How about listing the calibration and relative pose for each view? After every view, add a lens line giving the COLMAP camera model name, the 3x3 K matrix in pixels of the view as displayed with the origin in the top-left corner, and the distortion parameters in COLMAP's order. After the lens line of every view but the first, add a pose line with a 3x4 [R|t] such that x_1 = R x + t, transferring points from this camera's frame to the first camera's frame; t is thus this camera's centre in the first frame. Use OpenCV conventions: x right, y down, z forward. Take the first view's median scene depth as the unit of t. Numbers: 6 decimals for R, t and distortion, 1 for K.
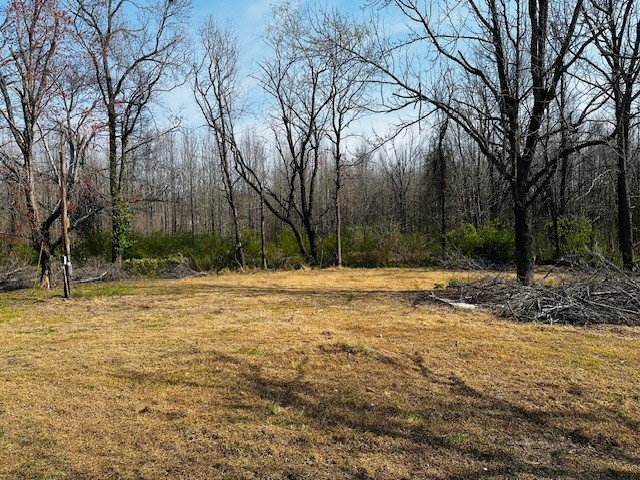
lens RADIAL K [[445.2, 0, 315.6], [0, 445.2, 240.4], [0, 0, 1]] dist [0.057649, -0.073206]
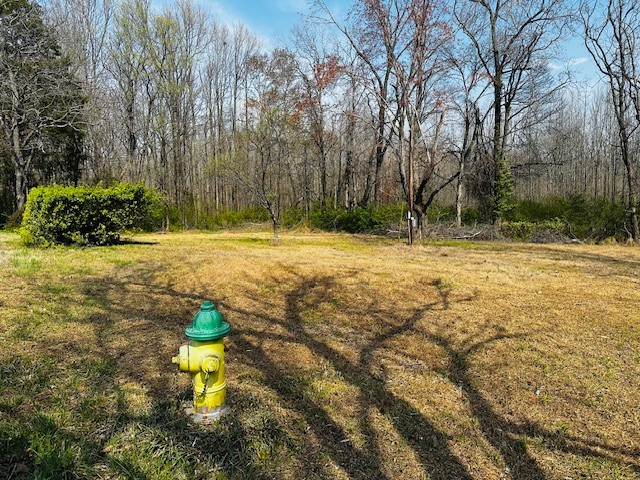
lens RADIAL K [[445.2, 0, 314.3], [0, 445.2, 240.7], [0, 0, 1]] dist [0.057649, -0.073206]
pose [[0.556143, 0.073768, -0.827806, 0.222717], [-0.021851, 0.997007, 0.074166, 0.018426], [0.830799, -0.023159, 0.556090, 0.039647]]
